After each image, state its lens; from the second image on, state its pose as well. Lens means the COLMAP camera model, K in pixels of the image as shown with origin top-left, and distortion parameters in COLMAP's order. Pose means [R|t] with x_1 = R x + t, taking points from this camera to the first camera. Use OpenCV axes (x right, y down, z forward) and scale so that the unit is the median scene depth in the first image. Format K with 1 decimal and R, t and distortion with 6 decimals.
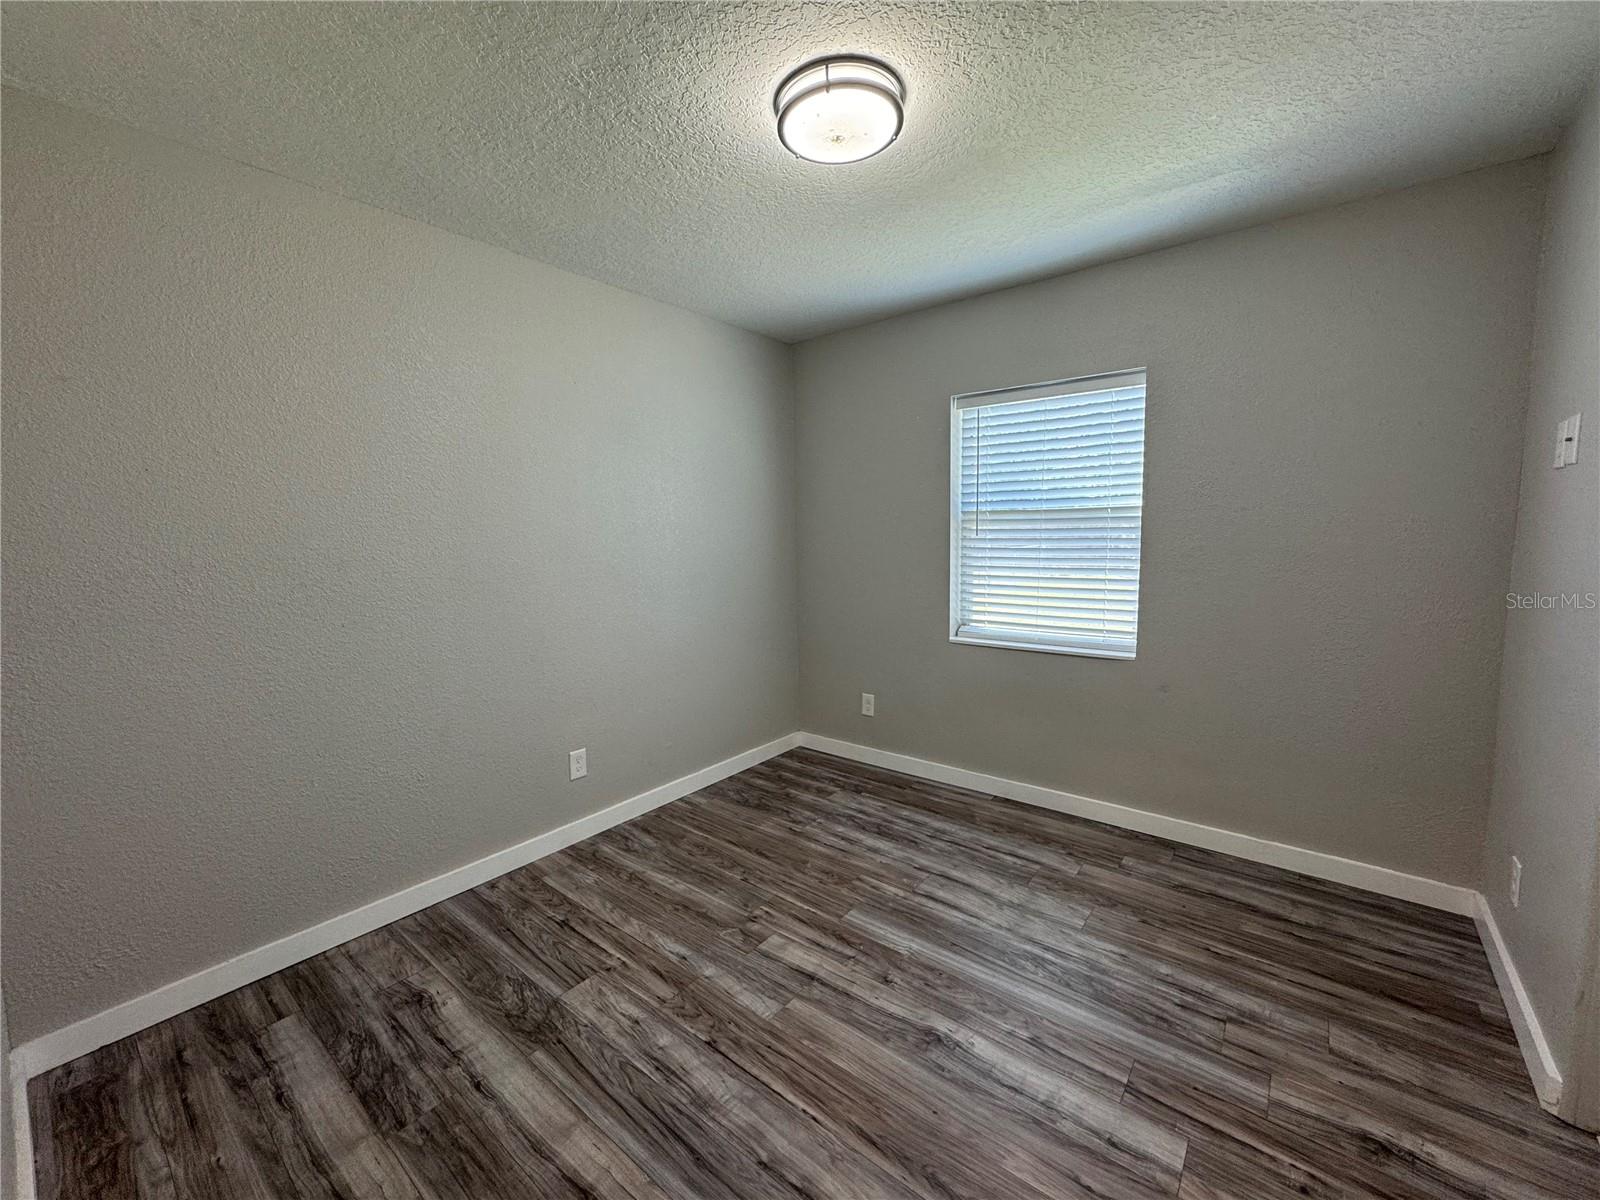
lens RADIAL K [[638.8, 0, 800.9], [0, 638.8, 599.1], [0, 0, 1]] dist [-0.003396, 0.000509]
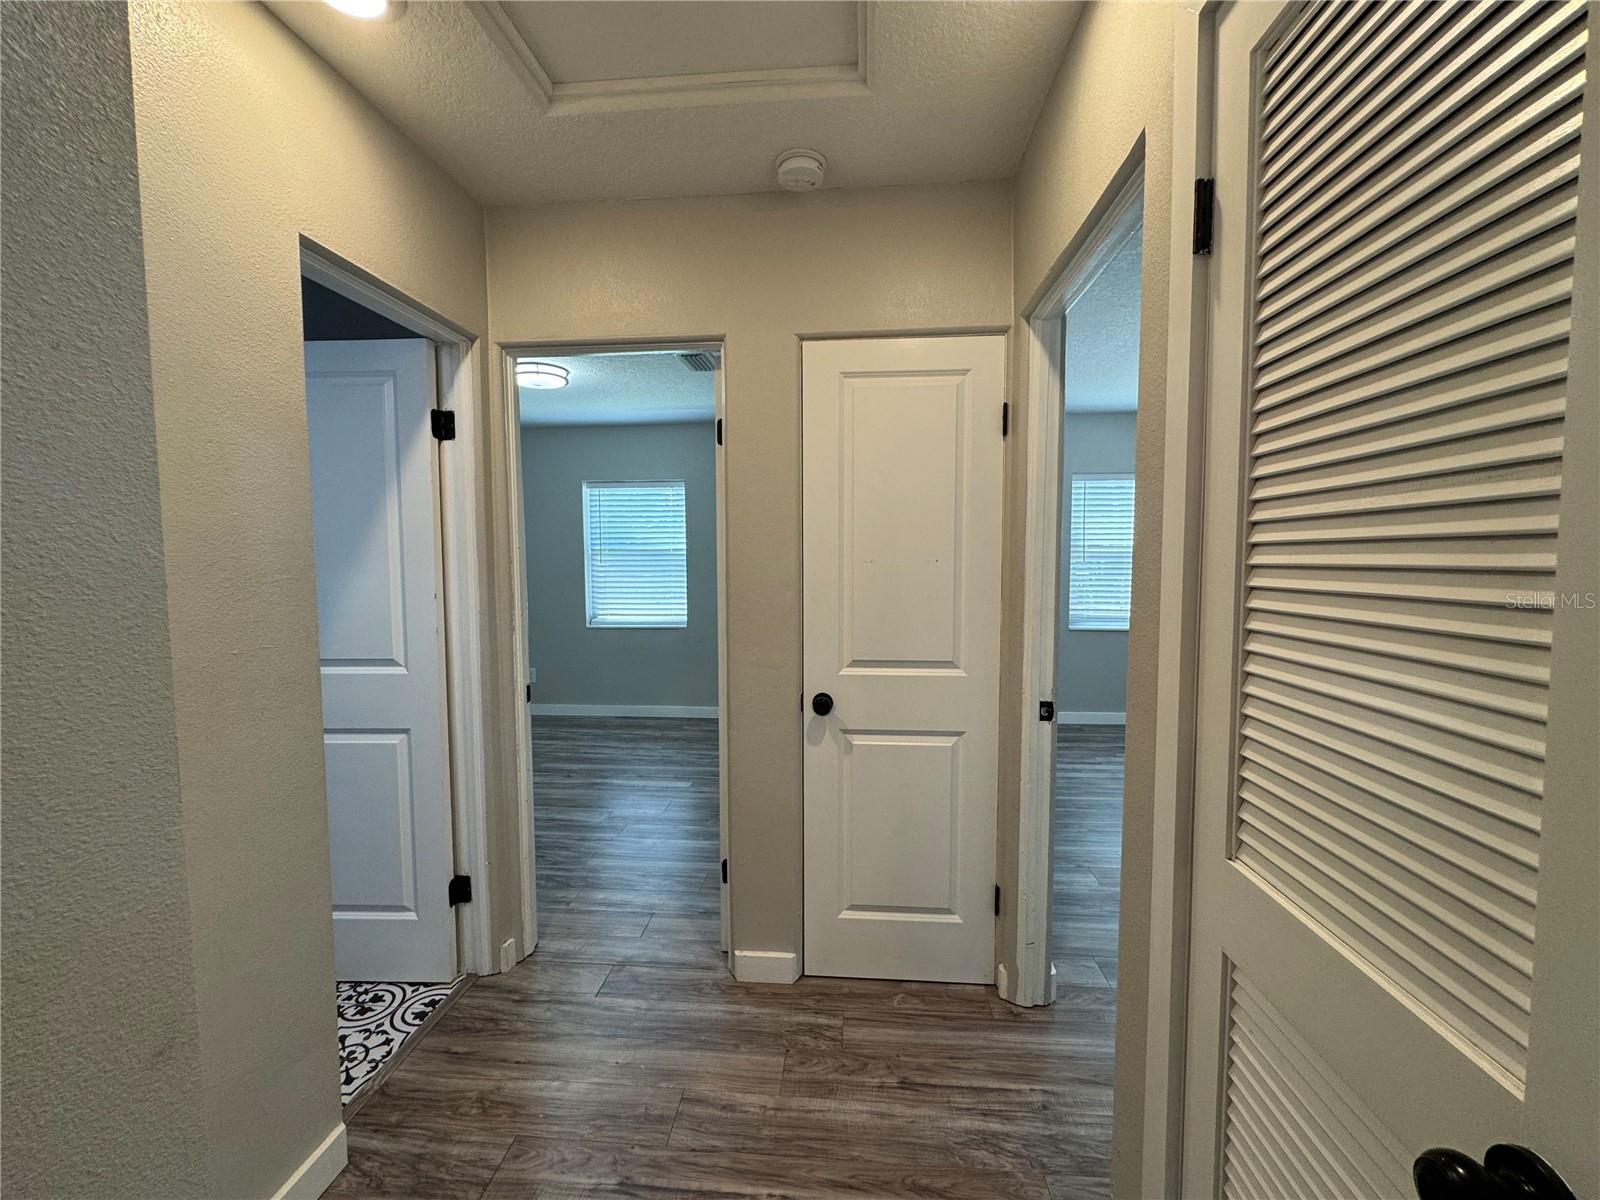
lens RADIAL K [[638.8, 0, 800.9], [0, 638.8, 599.1], [0, 0, 1]] dist [-0.003396, 0.000509]
pose [[0.831040, -0.020672, 0.555828, -0.272418], [0.050071, 0.998032, -0.037745, 0.103477], [-0.553954, 0.059198, 0.830440, -0.834991]]
